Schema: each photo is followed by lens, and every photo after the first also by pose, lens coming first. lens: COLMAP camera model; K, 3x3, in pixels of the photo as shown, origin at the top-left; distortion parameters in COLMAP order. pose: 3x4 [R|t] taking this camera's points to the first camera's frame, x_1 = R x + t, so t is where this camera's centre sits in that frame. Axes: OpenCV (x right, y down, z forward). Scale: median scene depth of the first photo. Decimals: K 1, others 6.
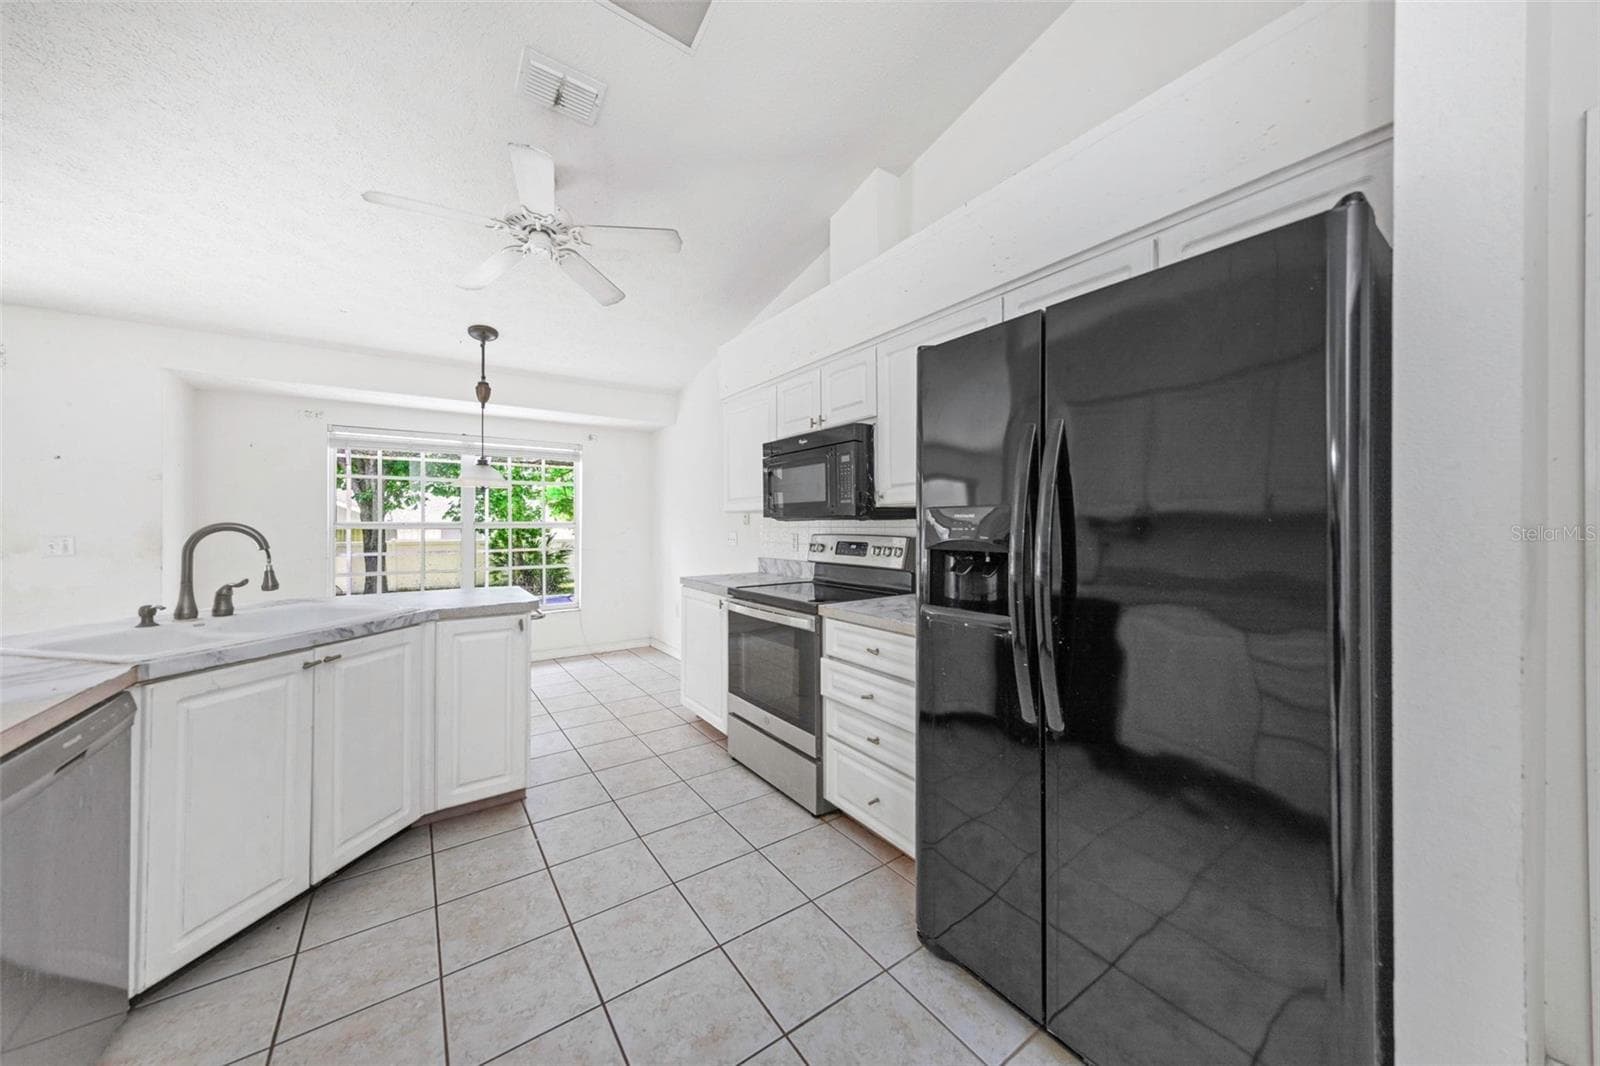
lens RADIAL K [[552.2, 0, 795.2], [0, 552.2, 518.4], [0, 0, 1]] dist [0.001009, -0.000020]
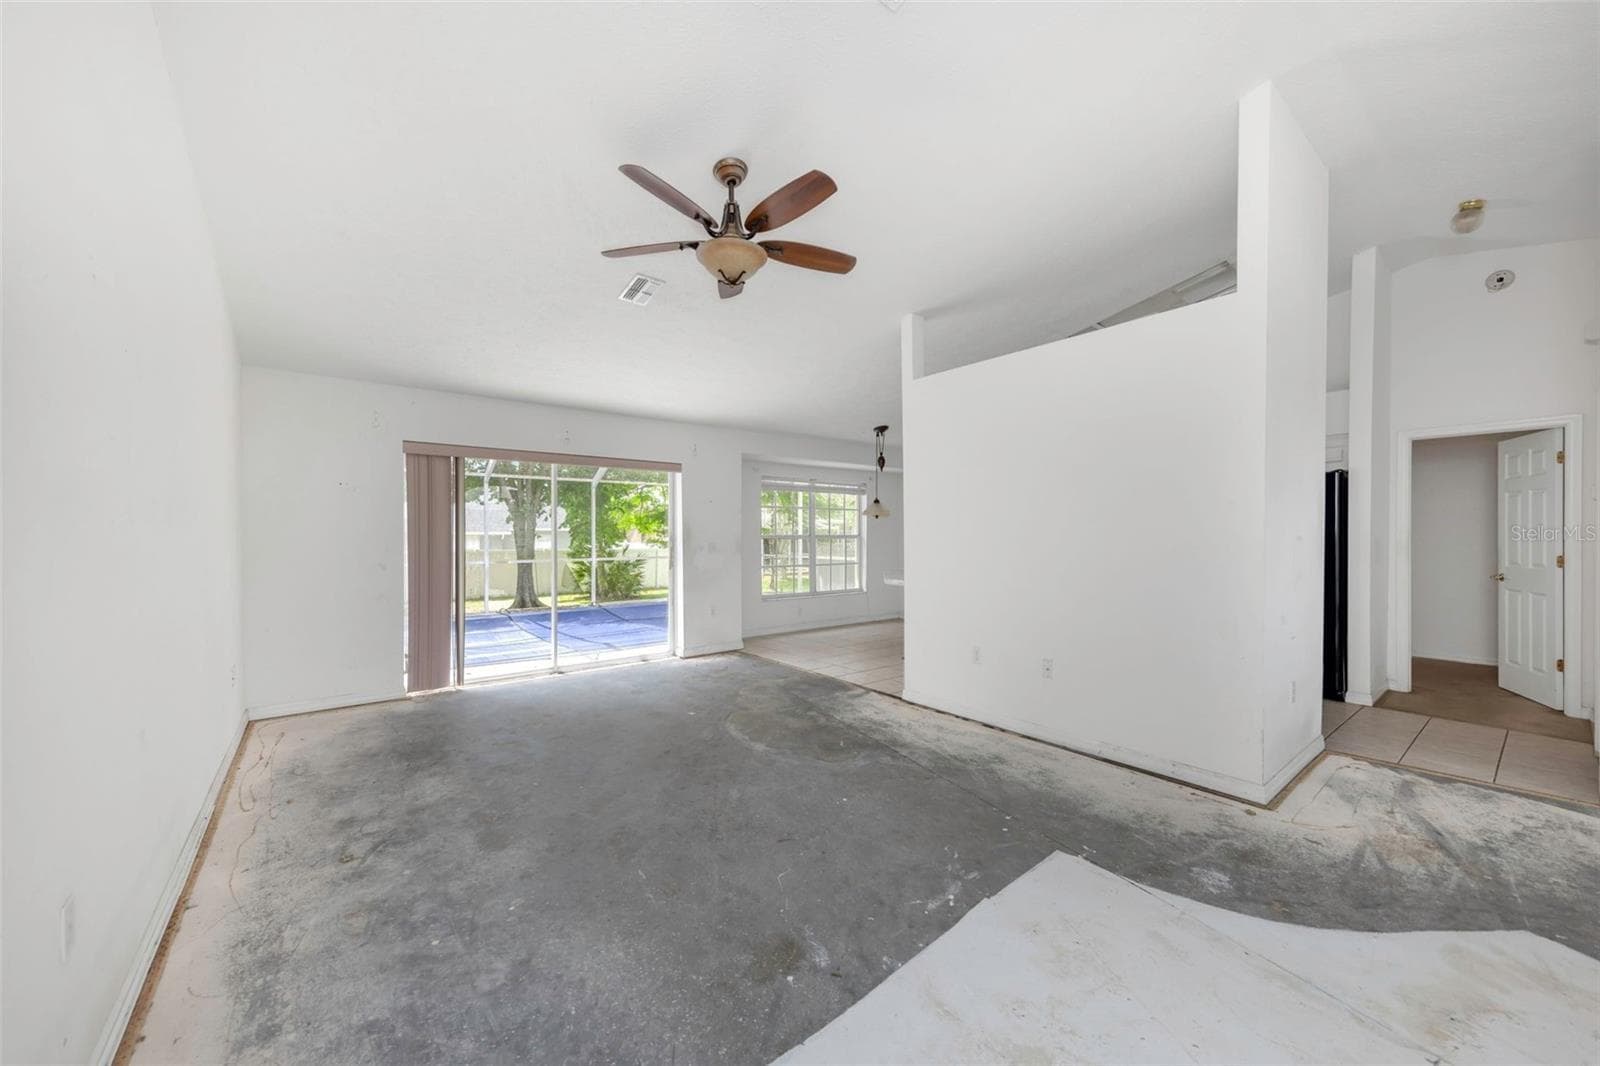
lens RADIAL K [[593.6, 0, 796.6], [0, 593.6, 539.1], [0, 0, 1]] dist [0.009691, -0.000032]
pose [[0.998990, 0.002408, 0.044864, -1.108563], [-0.003134, 0.999865, 0.016130, -0.012928], [-0.044819, -0.016254, 0.998863, -1.064001]]
